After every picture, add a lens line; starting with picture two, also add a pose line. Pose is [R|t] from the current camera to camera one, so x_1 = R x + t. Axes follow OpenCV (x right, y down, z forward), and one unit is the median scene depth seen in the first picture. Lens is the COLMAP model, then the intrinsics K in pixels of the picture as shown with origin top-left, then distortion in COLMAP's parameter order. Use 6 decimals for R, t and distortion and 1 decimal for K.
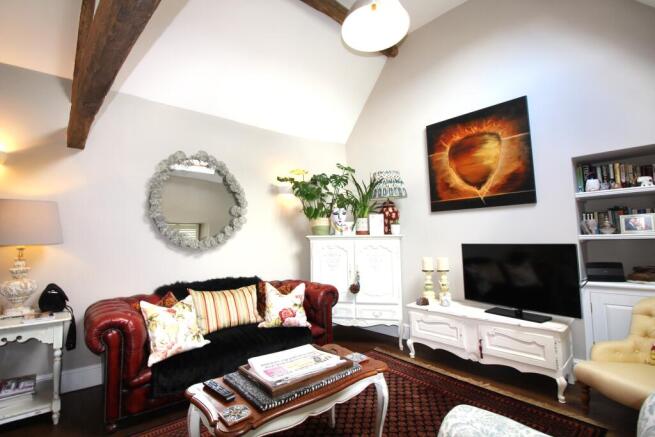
lens RADIAL K [[300.9, 0, 323.9], [0, 300.9, 211.5], [0, 0, 1]] dist [0.001146, -0.011403]
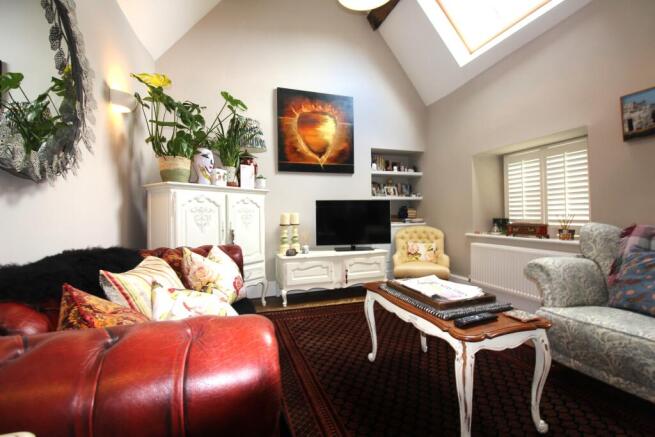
lens RADIAL K [[300.9, 0, 323.9], [0, 300.9, 211.5], [0, 0, 1]] dist [0.001146, -0.011403]
pose [[0.388268, 0.017216, 0.921386, -0.606345], [-0.081932, 0.996511, 0.015907, 0.123873], [-0.917897, -0.081668, 0.388324, 0.477898]]
